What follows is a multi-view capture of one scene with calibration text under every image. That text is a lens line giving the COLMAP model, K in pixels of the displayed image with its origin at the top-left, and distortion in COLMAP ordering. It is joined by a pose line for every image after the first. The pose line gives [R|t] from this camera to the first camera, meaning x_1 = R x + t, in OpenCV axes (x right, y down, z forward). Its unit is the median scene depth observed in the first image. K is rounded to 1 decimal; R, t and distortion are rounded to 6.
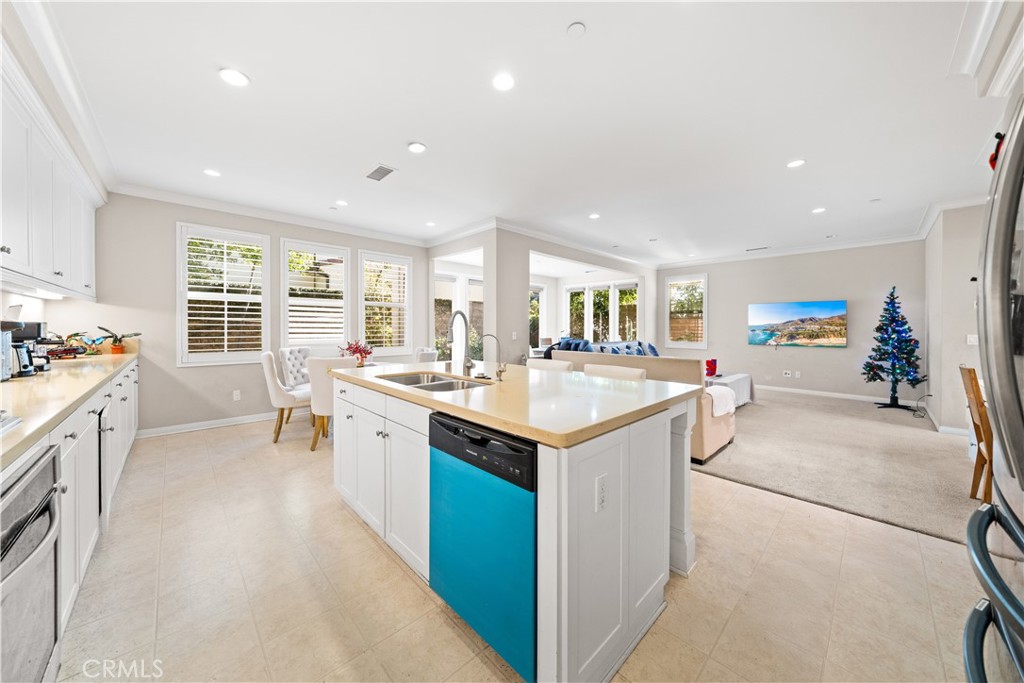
lens RADIAL K [[347.2, 0, 511.0], [0, 347.2, 329.7], [0, 0, 1]] dist [-0.007181, 0.000187]
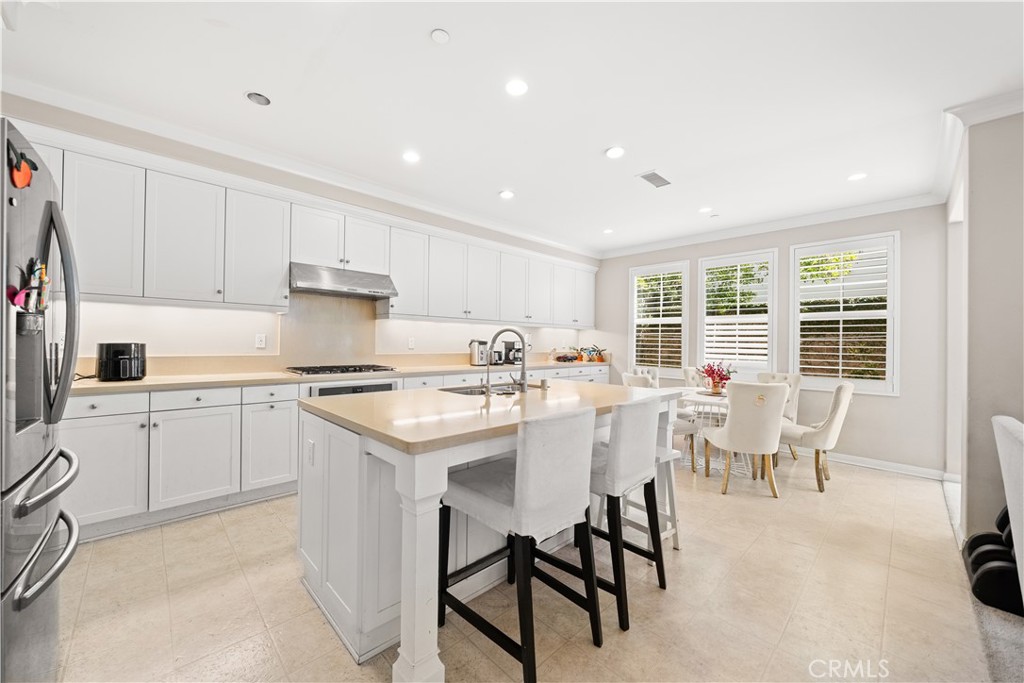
lens RADIAL K [[371.6, 0, 498.5], [0, 371.6, 340.5], [0, 0, 1]] dist [-0.002424, -0.000541]
pose [[0.016118, -0.008903, -0.999830, 0.339072], [-0.024100, 0.999666, -0.009290, -0.000713], [0.999580, 0.024246, 0.015898, 0.325319]]
